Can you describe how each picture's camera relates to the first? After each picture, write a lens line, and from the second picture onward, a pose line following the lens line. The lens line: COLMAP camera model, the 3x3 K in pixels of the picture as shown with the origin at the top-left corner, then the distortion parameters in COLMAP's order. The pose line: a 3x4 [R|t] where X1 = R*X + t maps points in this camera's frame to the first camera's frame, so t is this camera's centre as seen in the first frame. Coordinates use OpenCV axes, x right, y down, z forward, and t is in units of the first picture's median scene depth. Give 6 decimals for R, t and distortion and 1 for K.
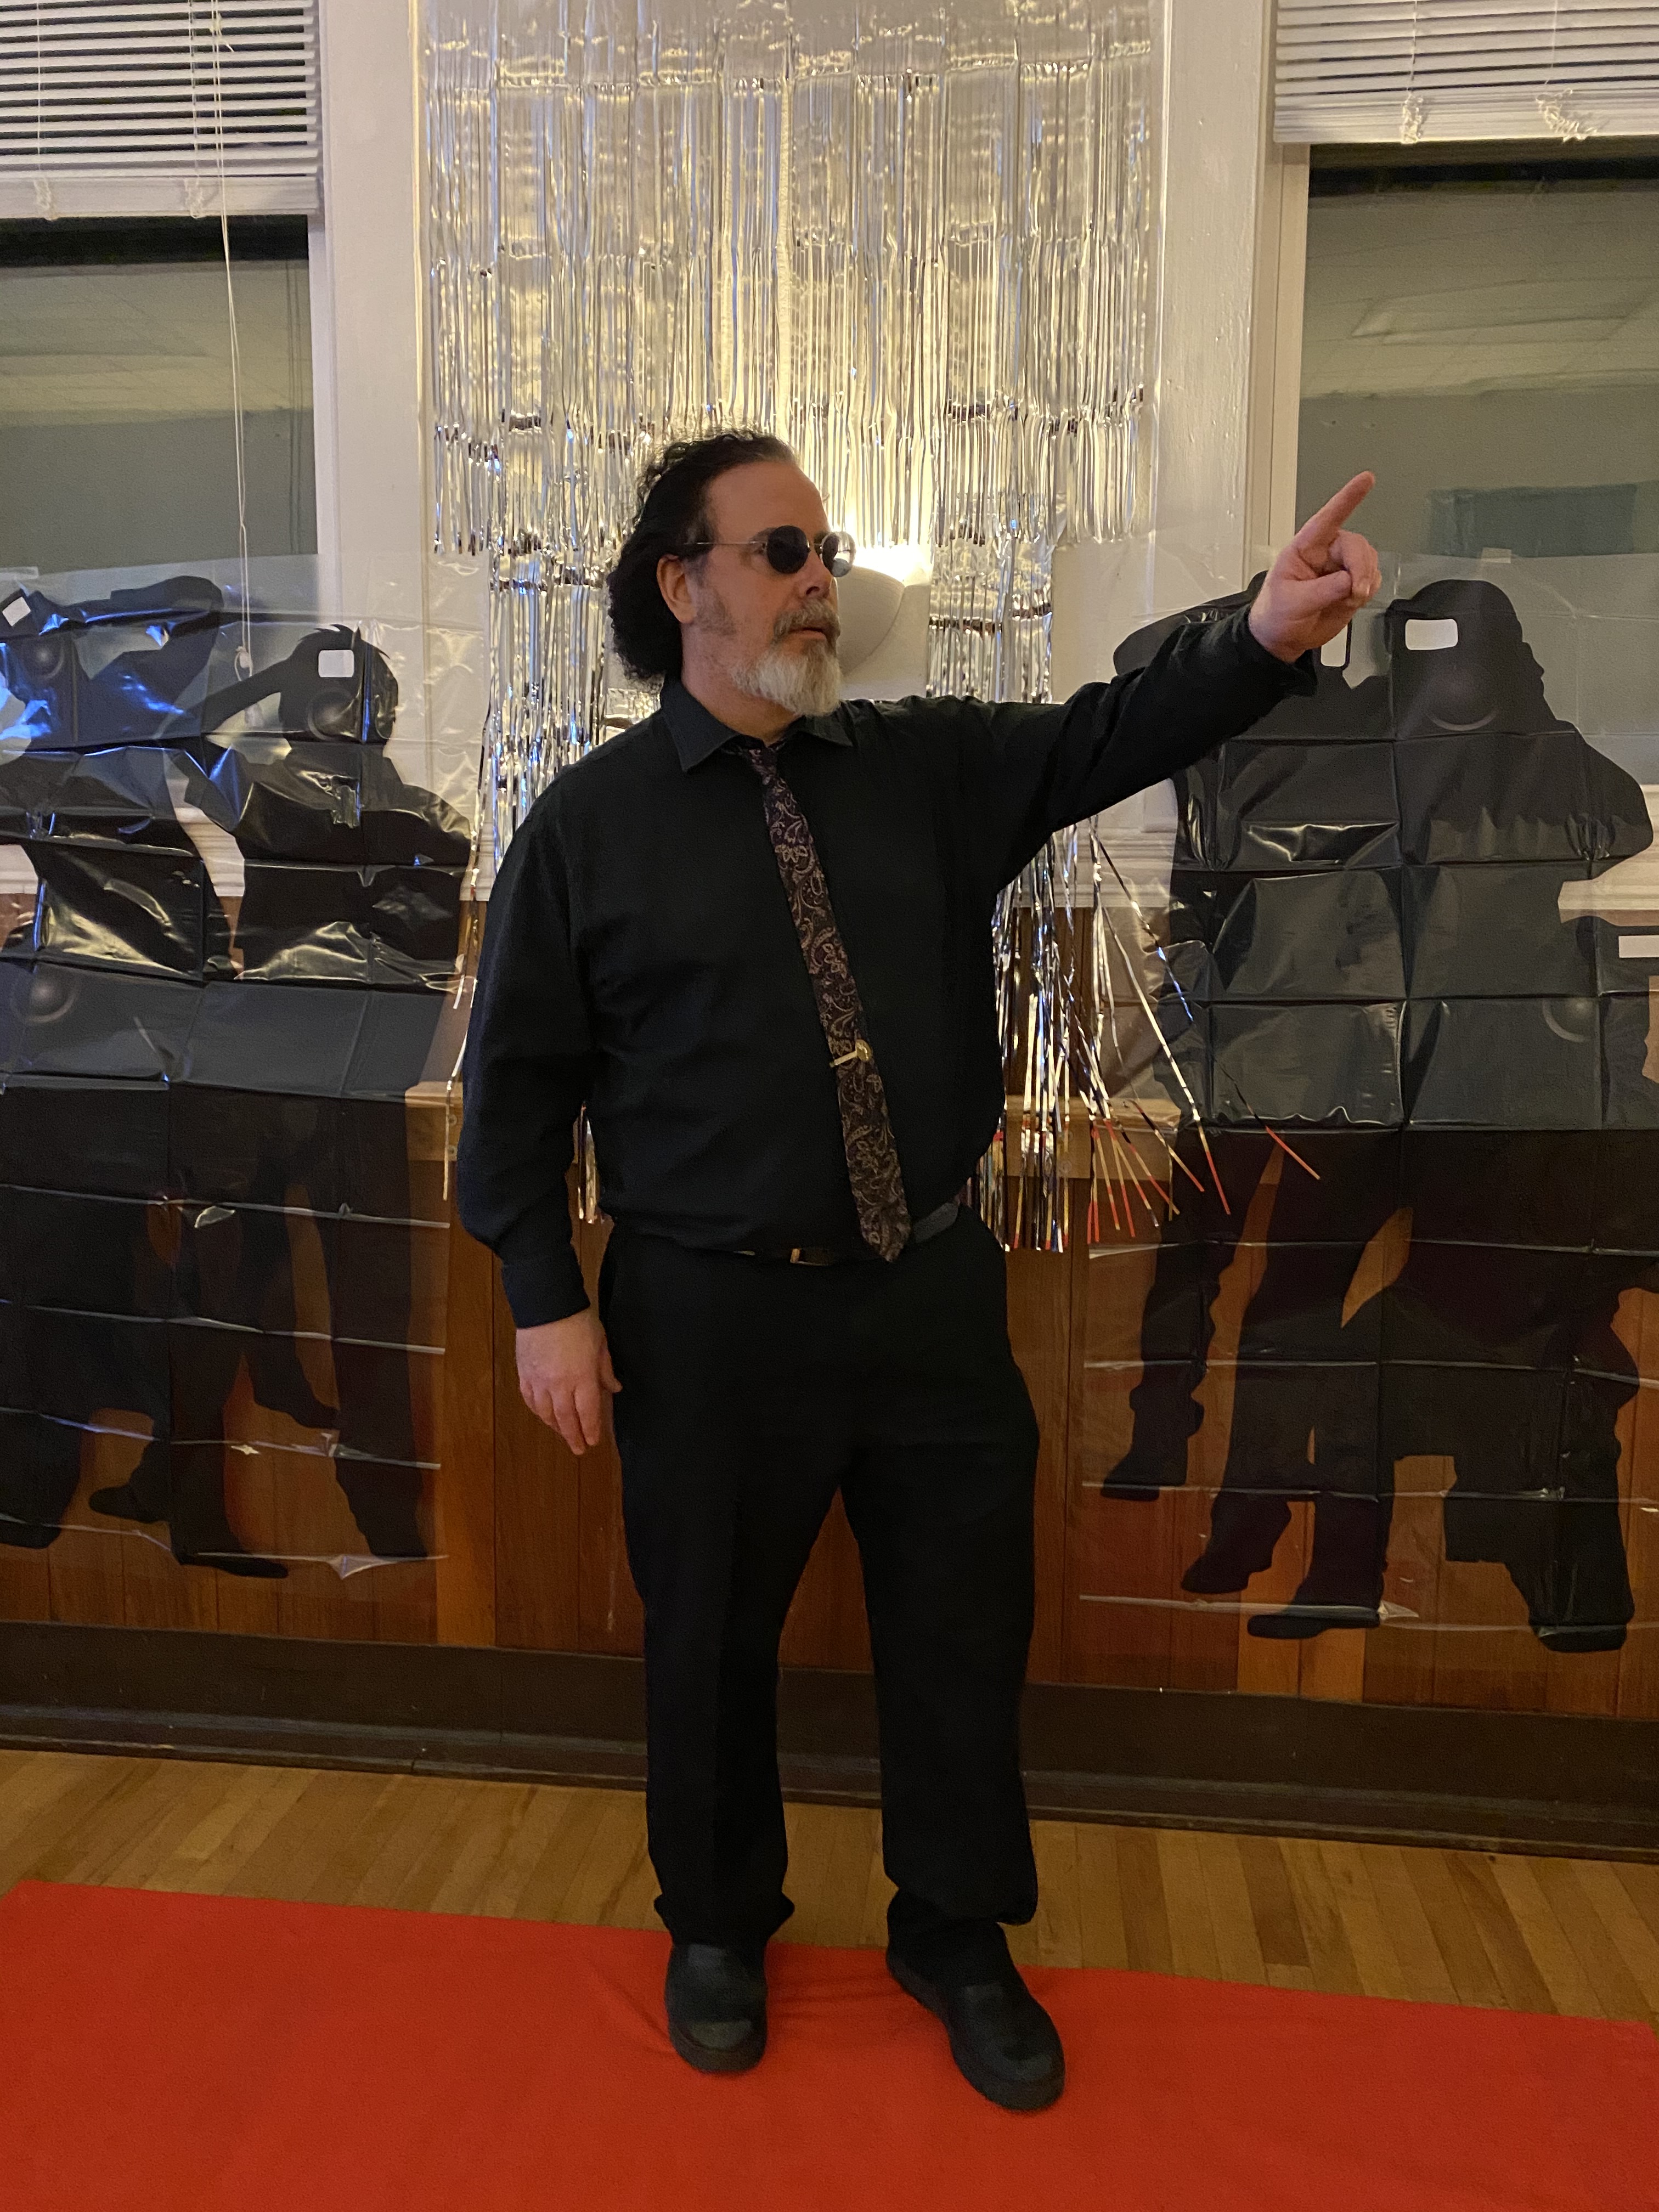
lens RADIAL K [[1677.0, 0, 830.1], [0, 1677.0, 1099.1], [0, 0, 1]] dist [0.002435, -0.006251]
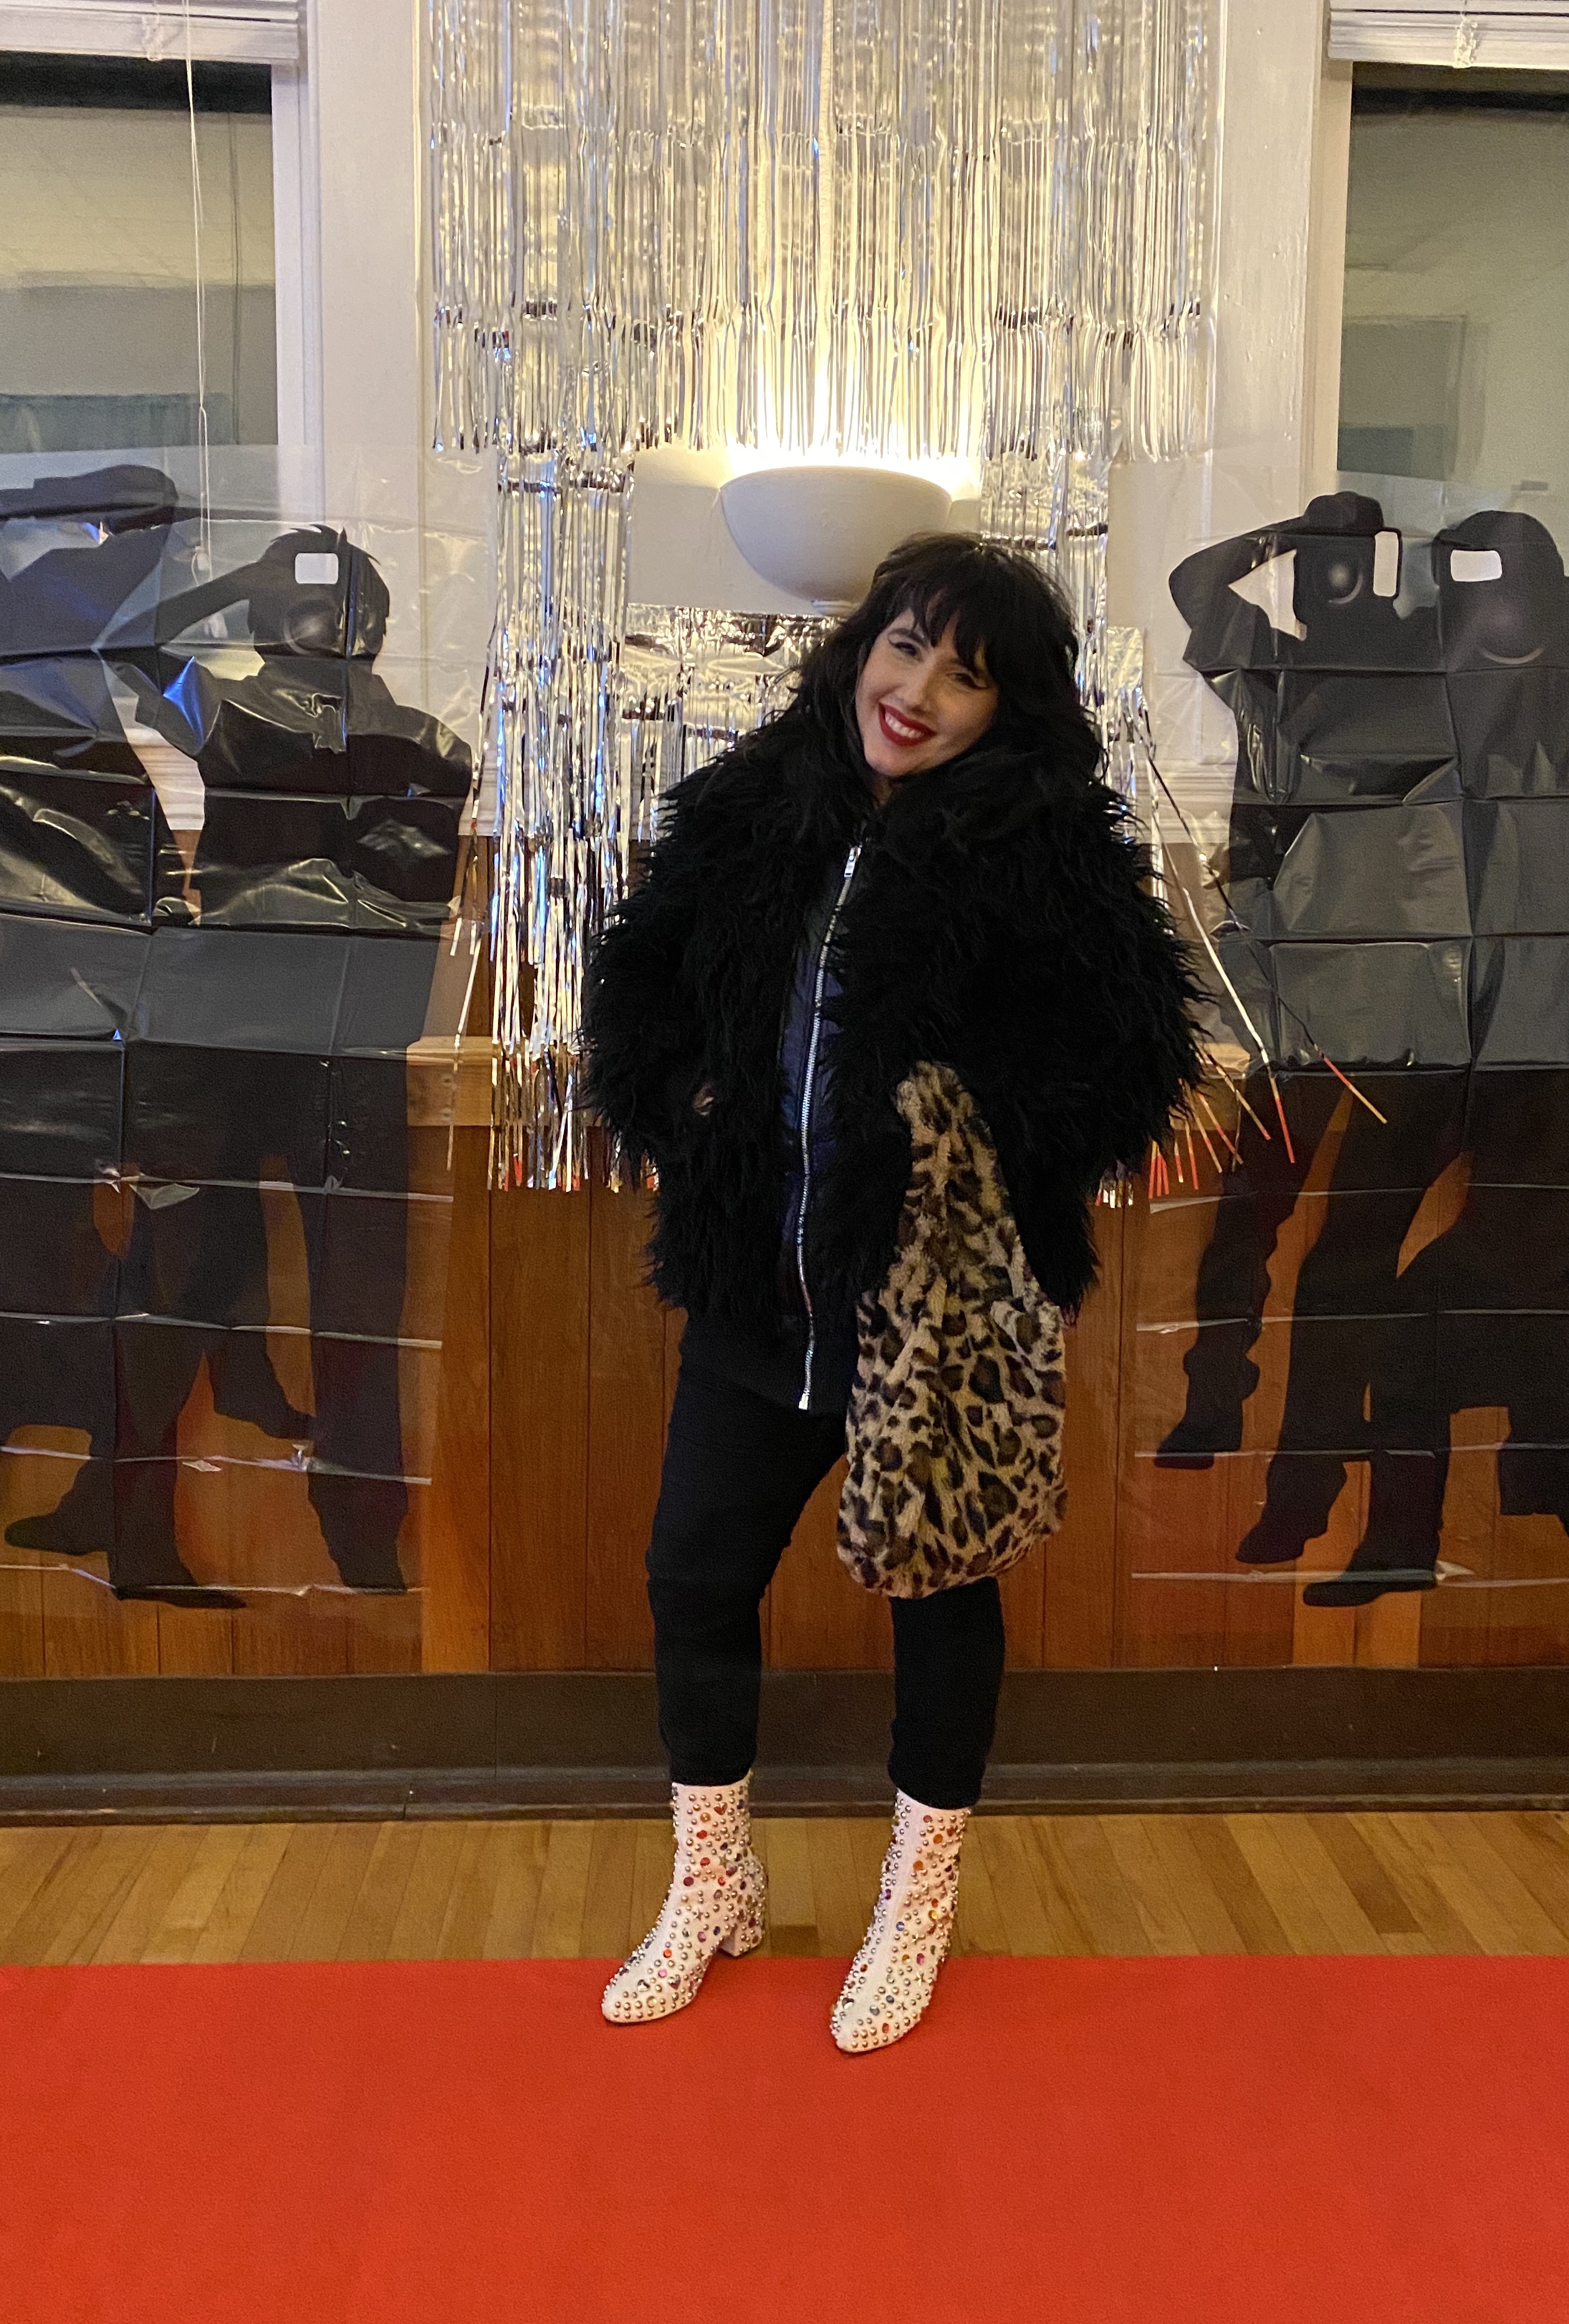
lens RADIAL K [[1914.7, 0, 785.8], [0, 1914.7, 1067.2], [0, 0, 1]] dist [-0.000900, 0.000652]
pose [[0.988058, -0.015188, 0.153329, -0.212166], [0.017289, 0.999774, -0.012378, 0.022258], [-0.153106, 0.014881, 0.988098, -0.038318]]
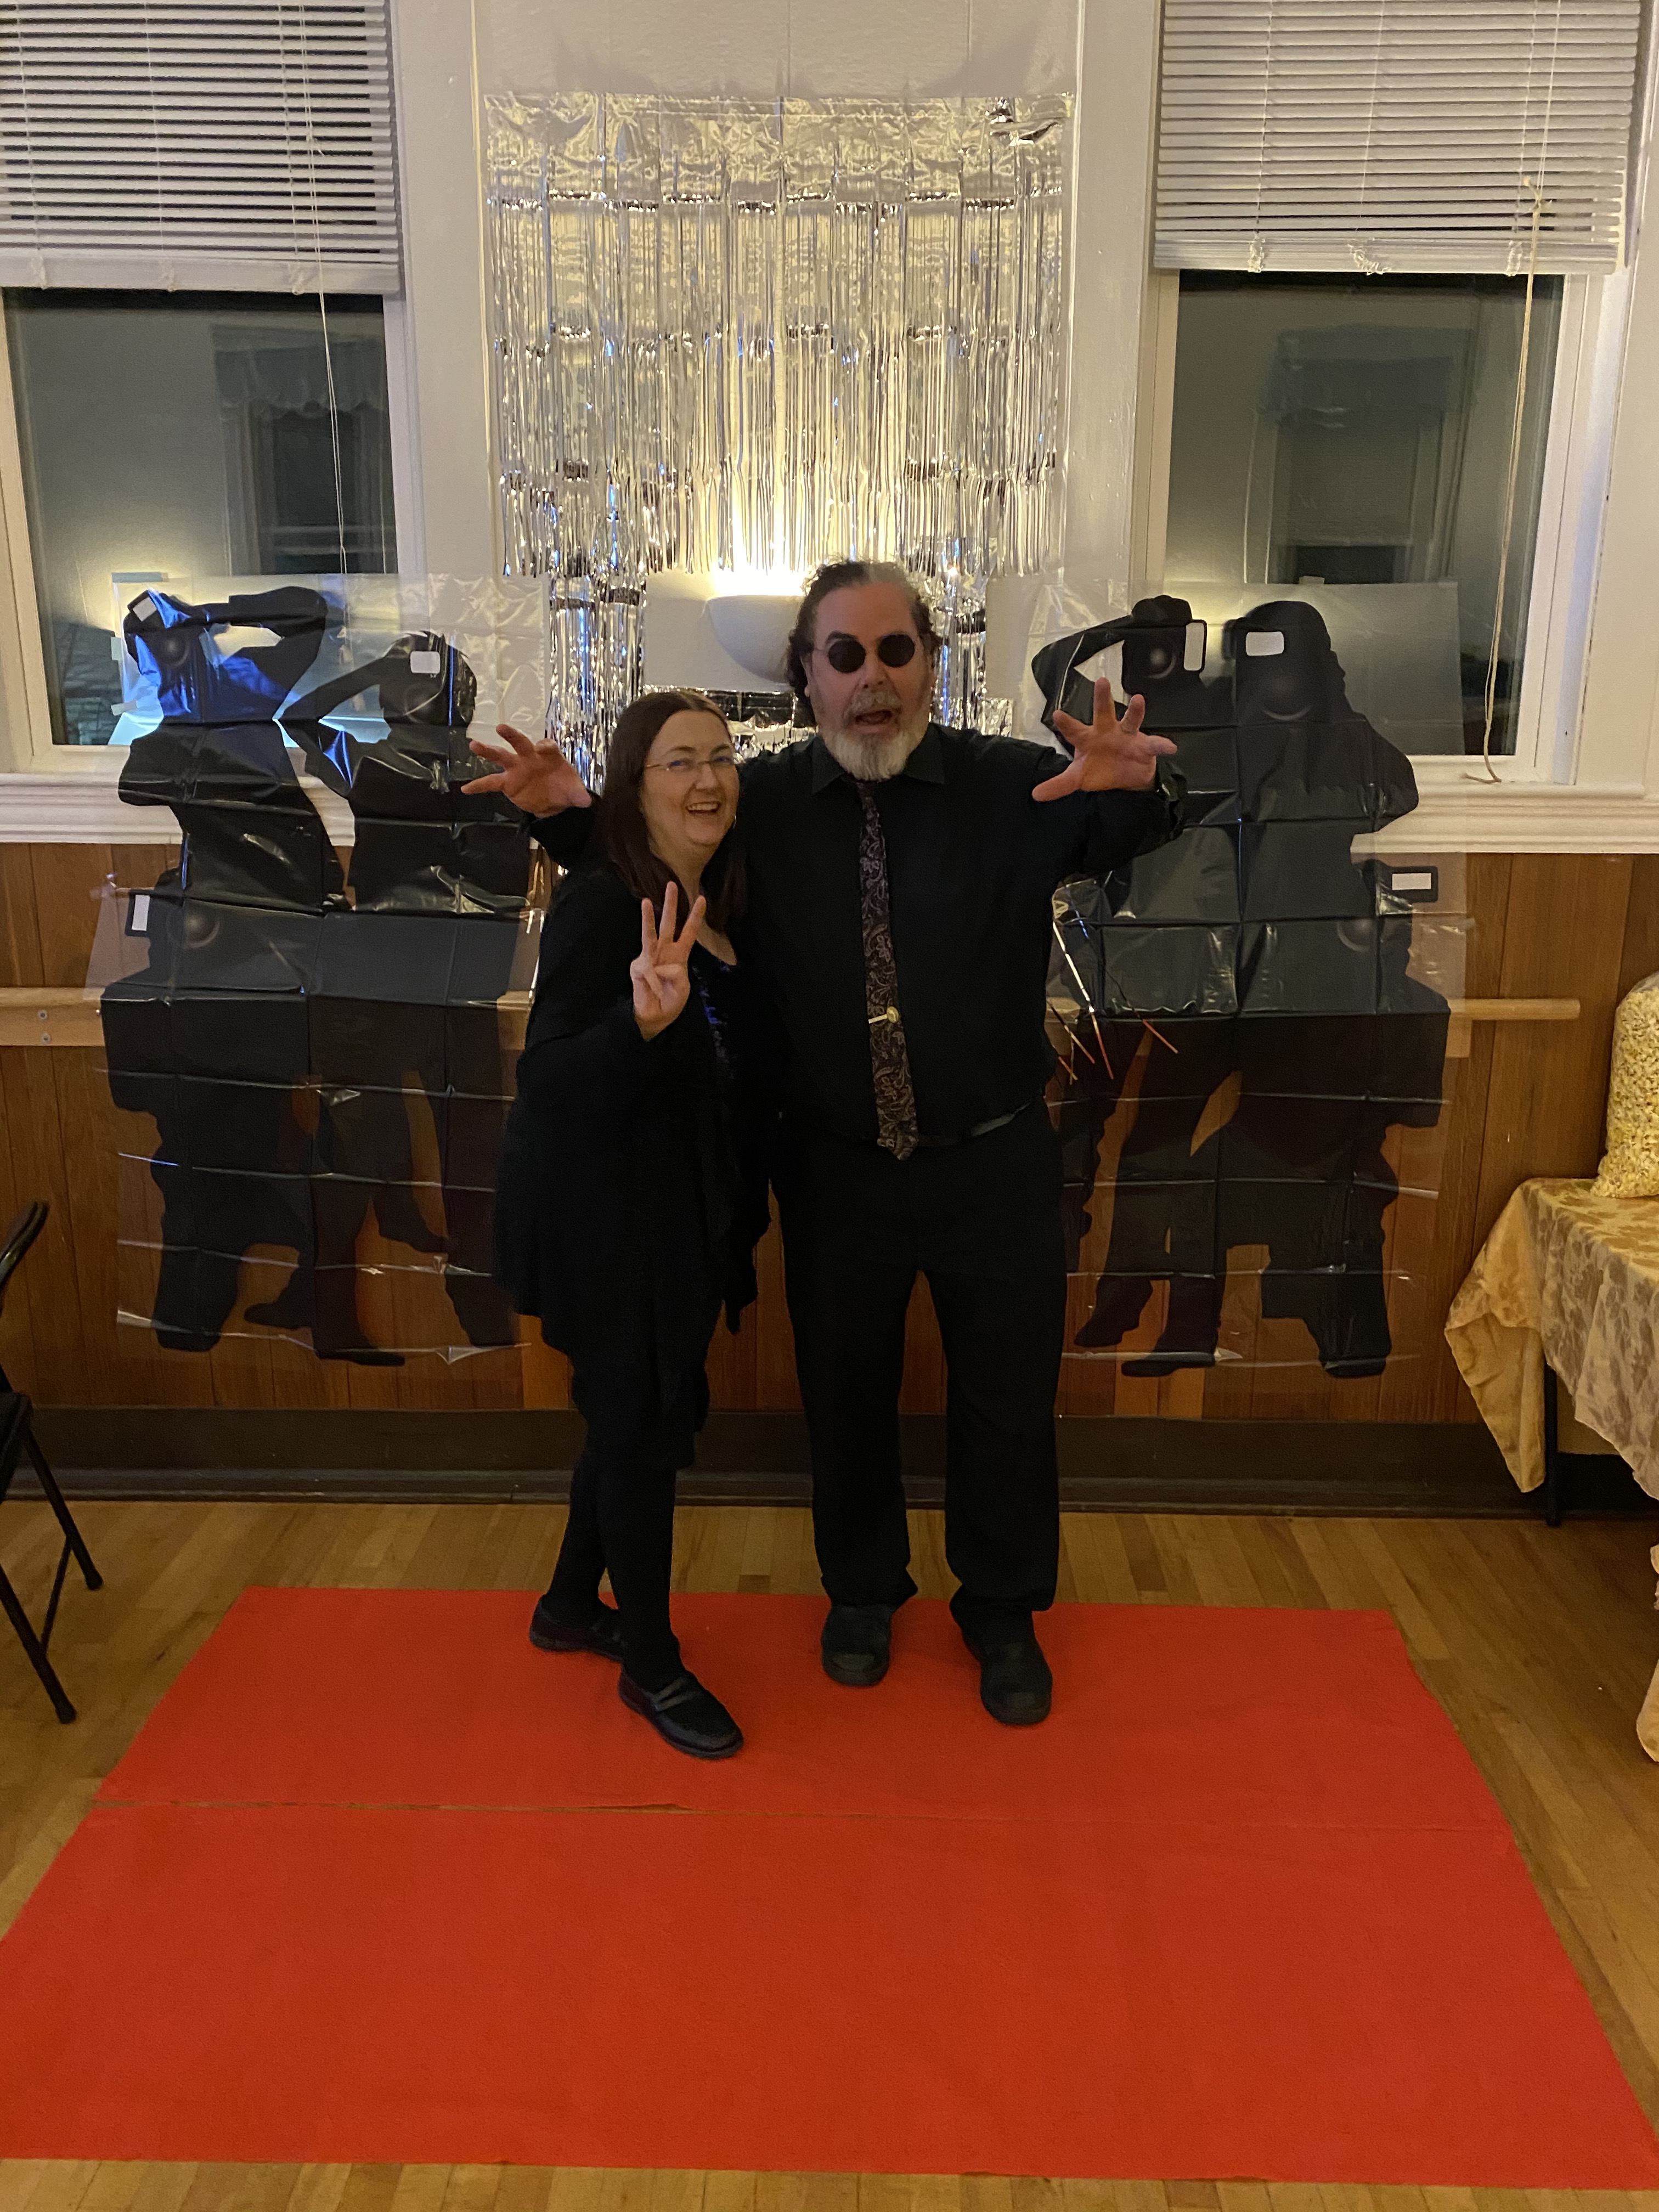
lens RADIAL K [[1677.0, 0, 828.9], [0, 1677.0, 1104.1], [0, 0, 1]] dist [0.002435, -0.006251]
pose [[0.995319, -0.026941, 0.092818, -0.119662], [0.014967, 0.991743, 0.127366, -0.086951], [-0.095483, -0.125381, 0.987503, -0.329286]]
